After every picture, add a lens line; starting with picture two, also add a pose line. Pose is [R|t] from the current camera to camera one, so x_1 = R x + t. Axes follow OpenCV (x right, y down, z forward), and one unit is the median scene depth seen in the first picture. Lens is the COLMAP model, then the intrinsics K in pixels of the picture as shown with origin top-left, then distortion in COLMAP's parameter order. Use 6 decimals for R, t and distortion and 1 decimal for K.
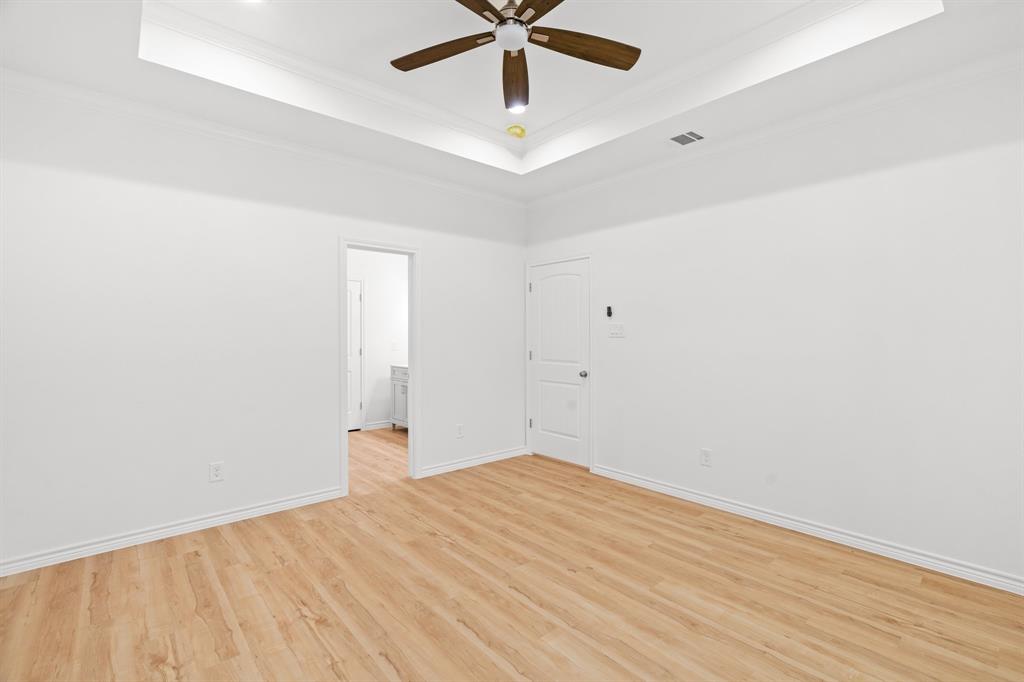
lens RADIAL K [[458.2, 0, 514.5], [0, 458.2, 340.4], [0, 0, 1]] dist [-0.010032, 0.003367]
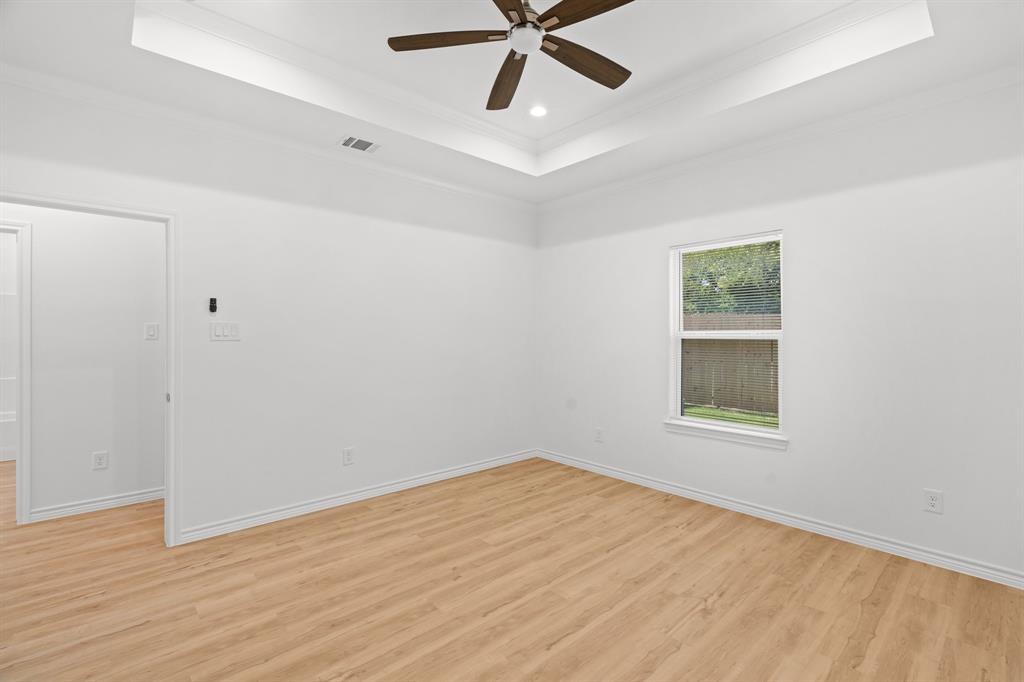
lens RADIAL K [[458.2, 0, 517.2], [0, 458.2, 340.2], [0, 0, 1]] dist [-0.010032, 0.003367]
pose [[-0.019478, -0.007610, 0.999781, -0.763696], [0.010567, 0.999914, 0.007817, -0.012342], [-0.999754, 0.010717, -0.019396, 0.791298]]
